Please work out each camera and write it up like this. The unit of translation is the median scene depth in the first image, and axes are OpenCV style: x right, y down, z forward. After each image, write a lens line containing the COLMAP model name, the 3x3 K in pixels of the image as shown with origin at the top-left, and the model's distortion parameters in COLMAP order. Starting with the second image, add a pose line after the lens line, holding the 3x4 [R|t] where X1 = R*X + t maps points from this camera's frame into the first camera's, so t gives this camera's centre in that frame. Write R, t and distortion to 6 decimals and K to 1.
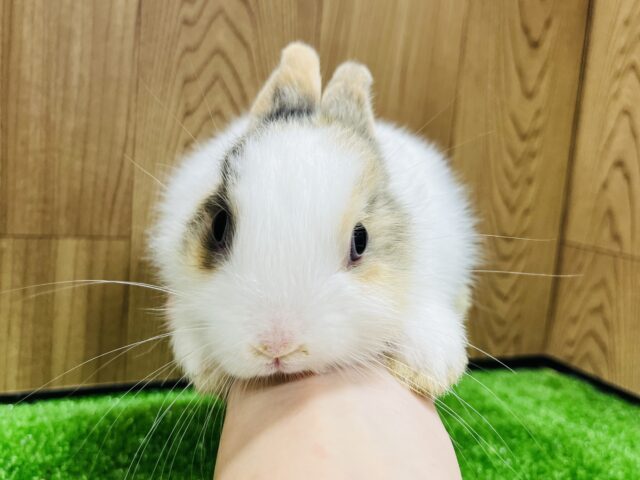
lens RADIAL K [[628.1, 0, 311.4], [0, 628.1, 241.0], [0, 0, 1]] dist [0.003540, -0.003929]
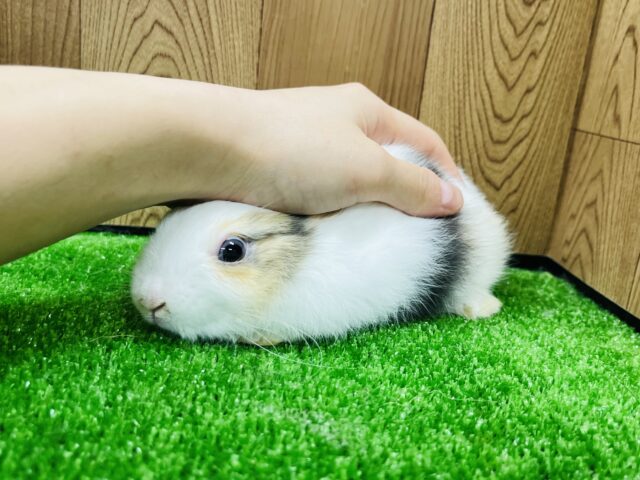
lens RADIAL K [[633.0, 0, 323.5], [0, 633.0, 240.5], [0, 0, 1]] dist [-0.006772, 0.012241]
pose [[0.956895, 0.097032, -0.273746, 0.403418], [-0.068210, 0.991259, 0.112931, 0.100388], [0.282311, -0.089391, 0.955149, 0.058395]]
